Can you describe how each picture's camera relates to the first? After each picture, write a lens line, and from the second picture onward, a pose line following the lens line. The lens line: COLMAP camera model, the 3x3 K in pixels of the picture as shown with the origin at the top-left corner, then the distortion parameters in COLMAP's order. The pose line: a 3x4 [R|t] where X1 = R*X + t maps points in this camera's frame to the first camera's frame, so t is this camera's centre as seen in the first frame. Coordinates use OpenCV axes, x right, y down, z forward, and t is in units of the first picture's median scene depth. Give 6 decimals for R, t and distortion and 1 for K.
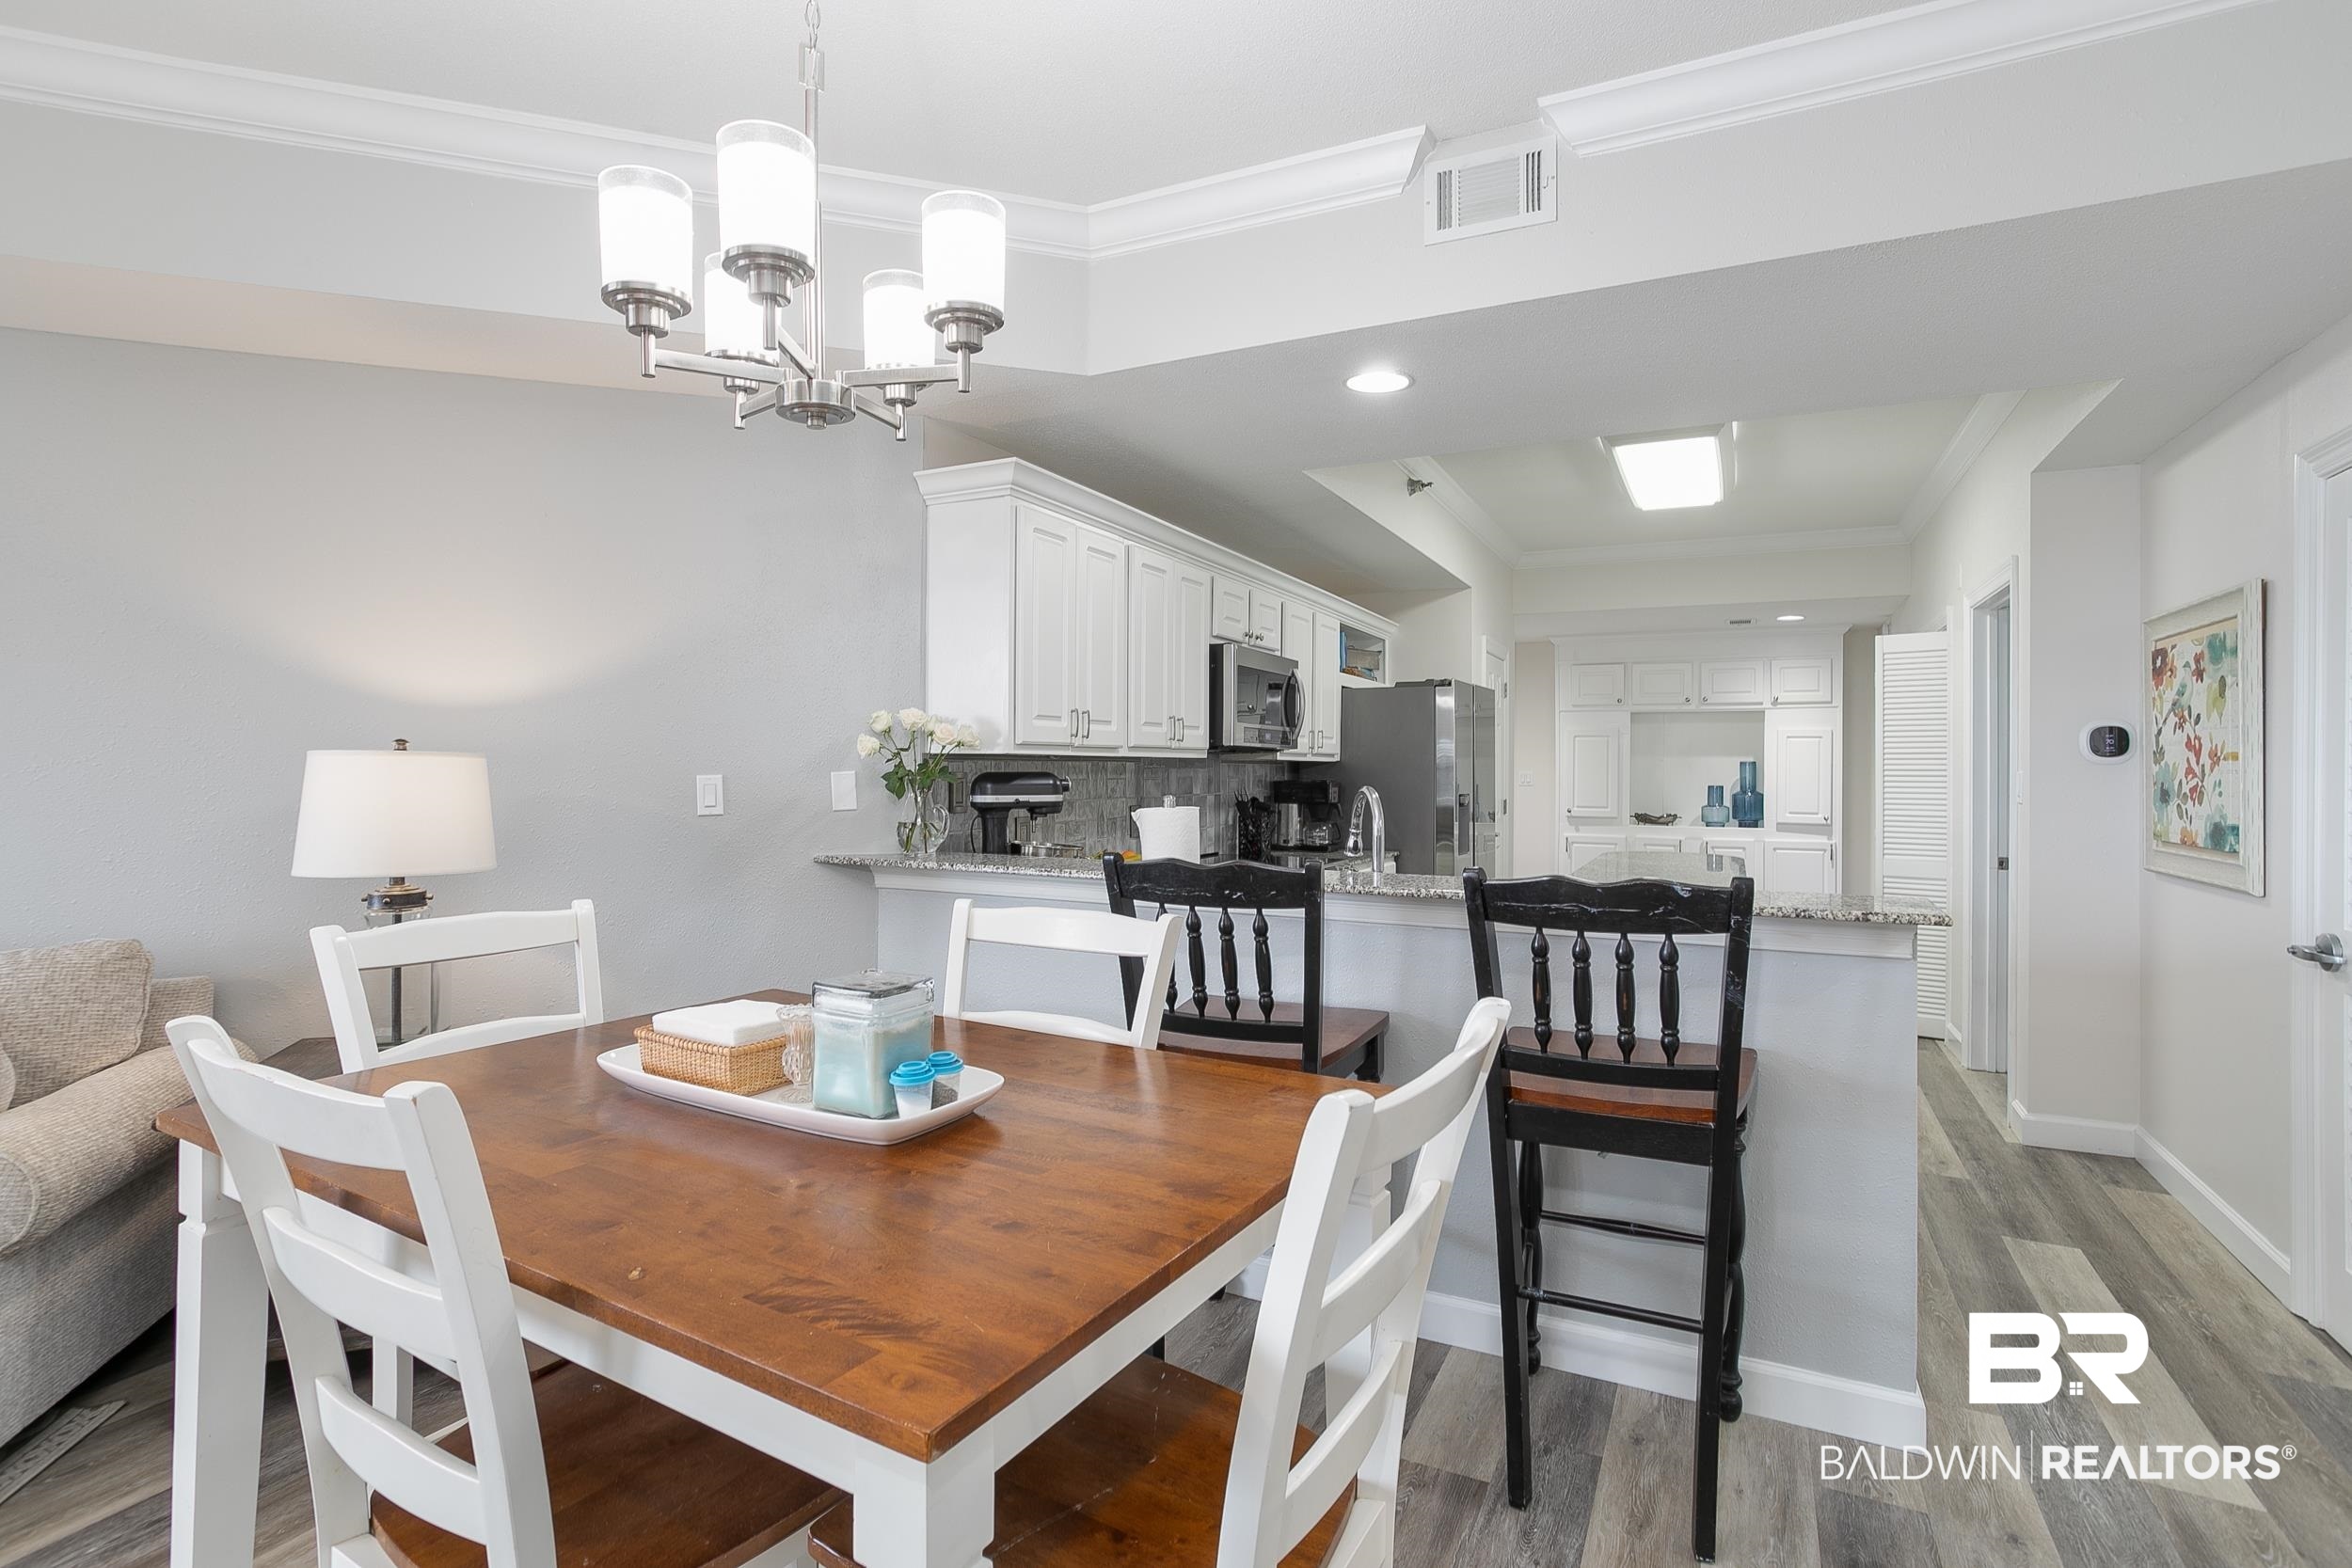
lens RADIAL K [[1149.0, 0, 1163.7], [0, 1149.0, 763.2], [0, 0, 1]] dist [-0.052042, 0.030635]
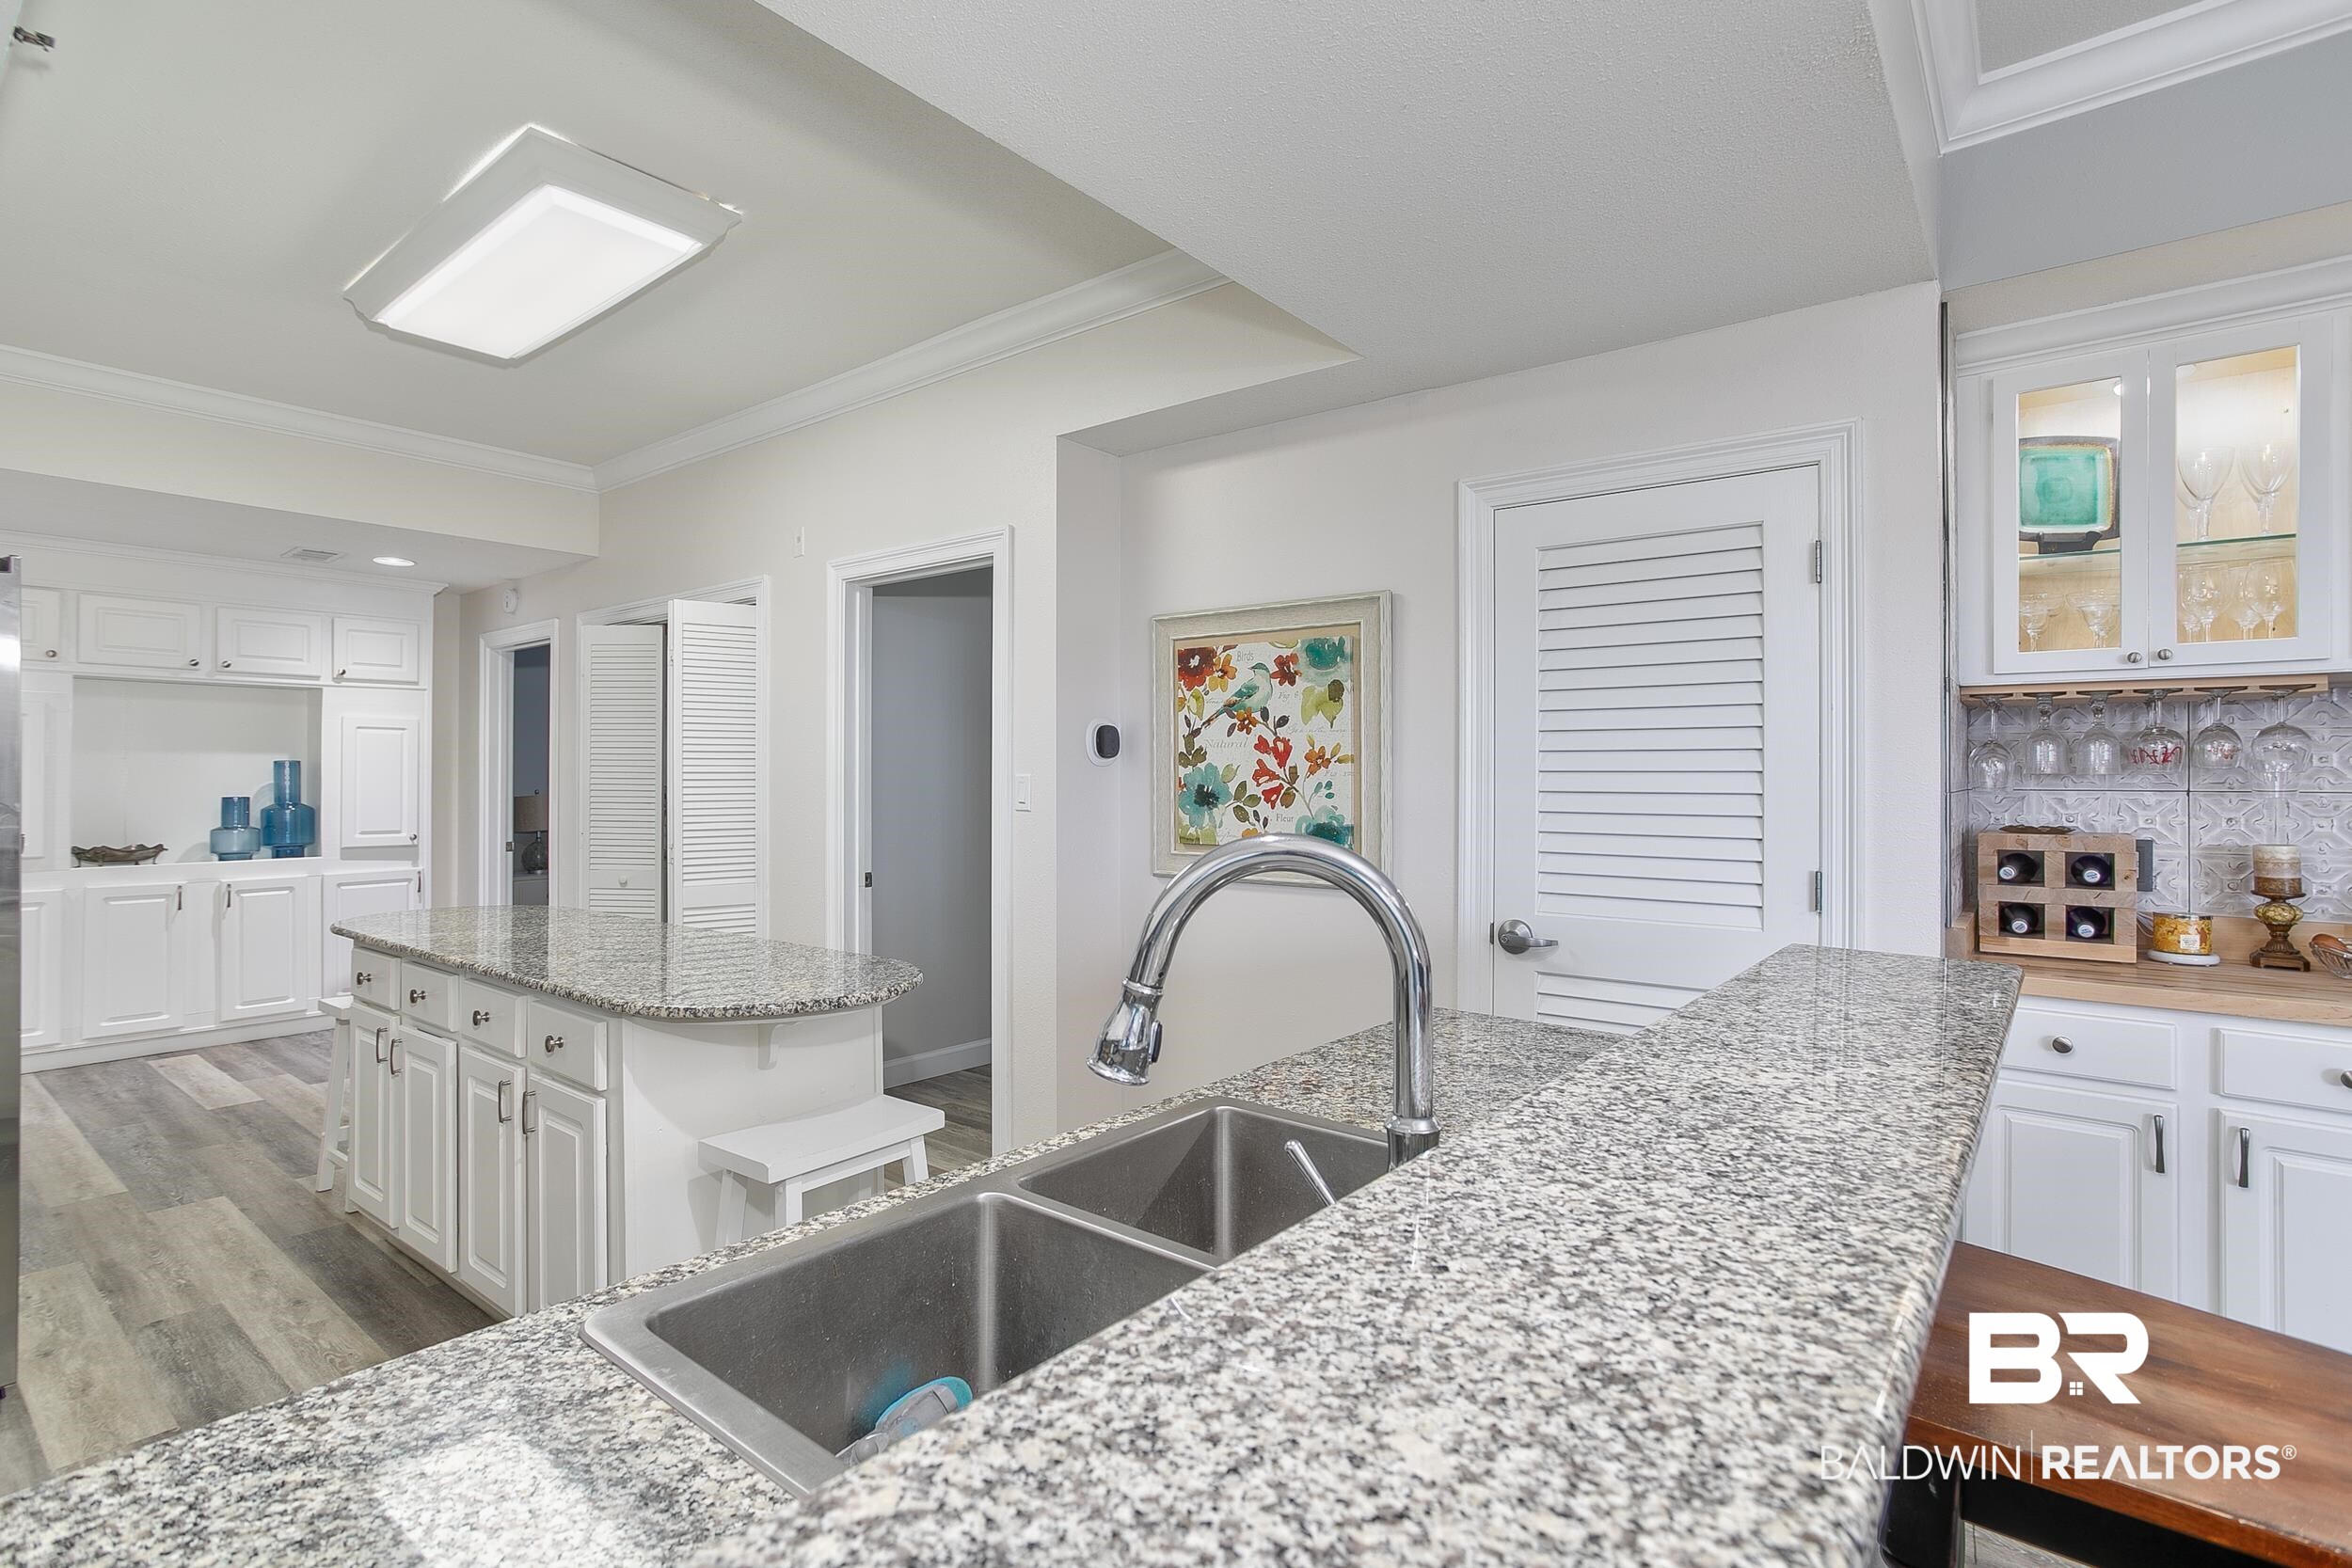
lens RADIAL K [[1149.0, 0, 1163.7], [0, 1149.0, 763.2], [0, 0, 1]] dist [-0.052042, 0.030635]
pose [[0.203813, 0.003757, 0.979003, -0.043634], [-0.002887, 0.999991, -0.003237, 0.000709], [-0.979006, -0.002167, 0.203822, 0.363461]]
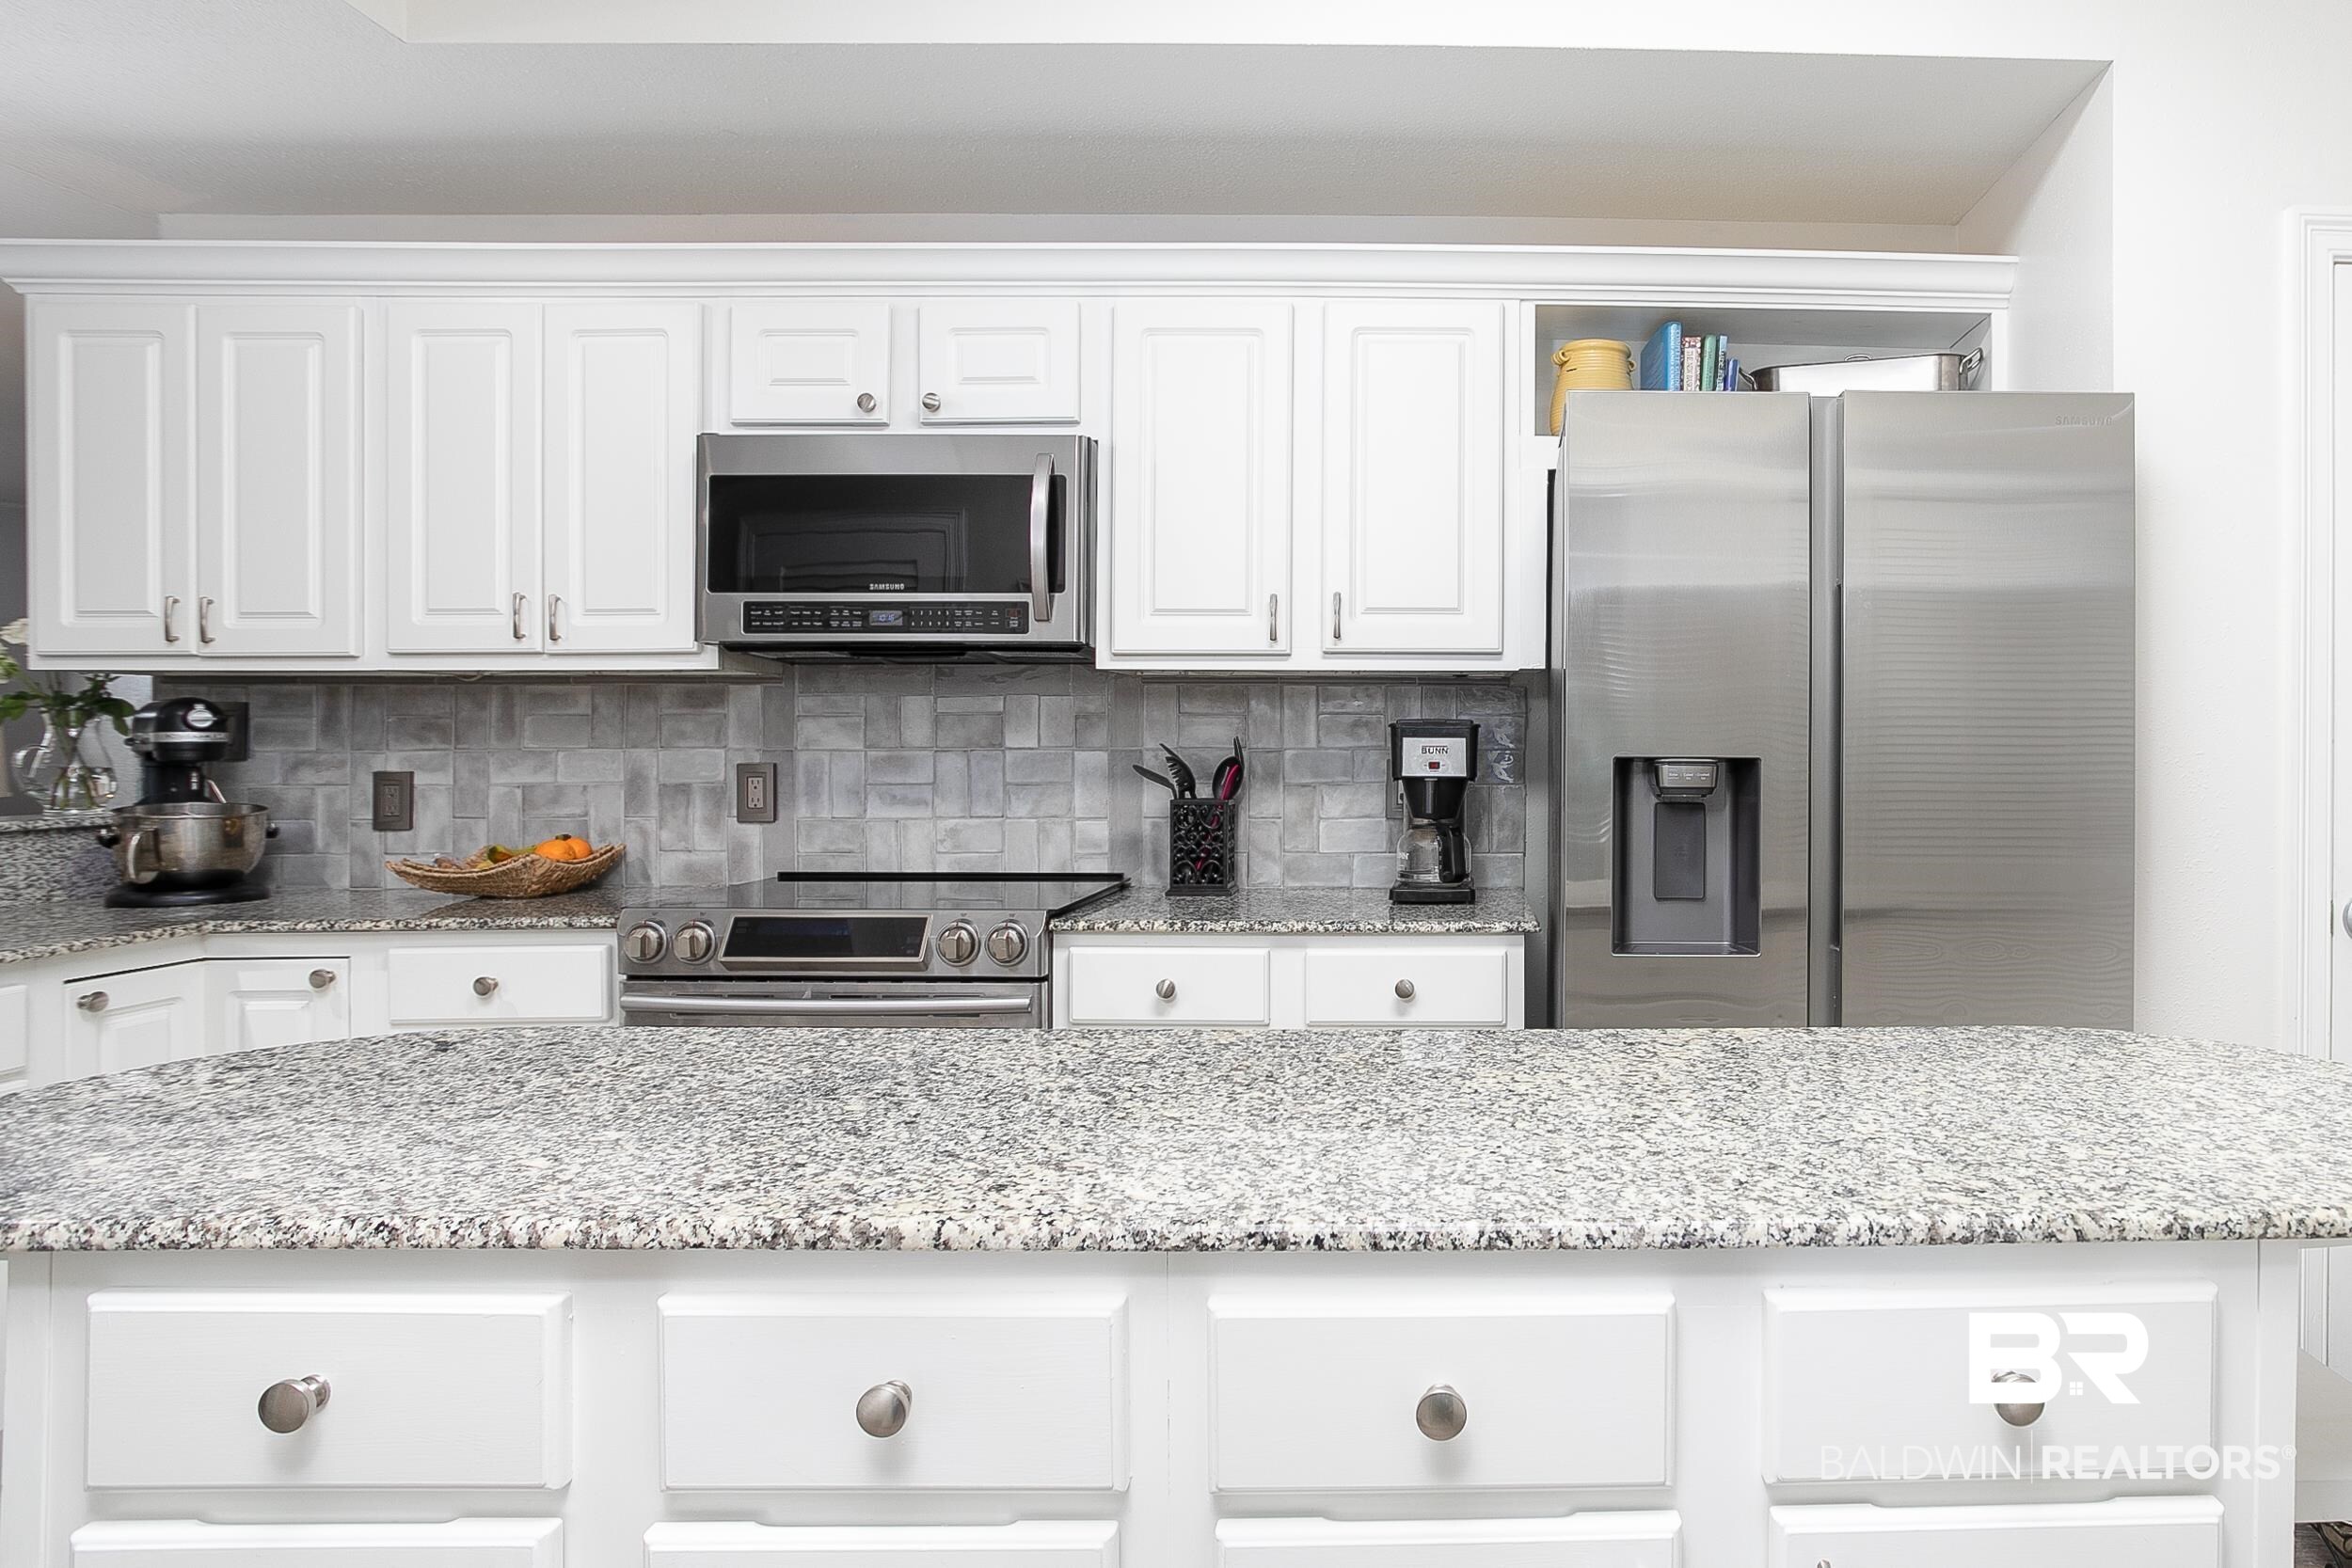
lens RADIAL K [[1367.0, 0, 1177.9], [0, 1367.0, 714.0], [0, 0, 1]] dist [-0.047534, 0.000733]
pose [[0.453088, -0.020368, -0.891233, 0.375262], [0.004076, 0.999776, -0.020776, 0.016017], [0.891456, 0.005780, 0.453070, 0.517189]]
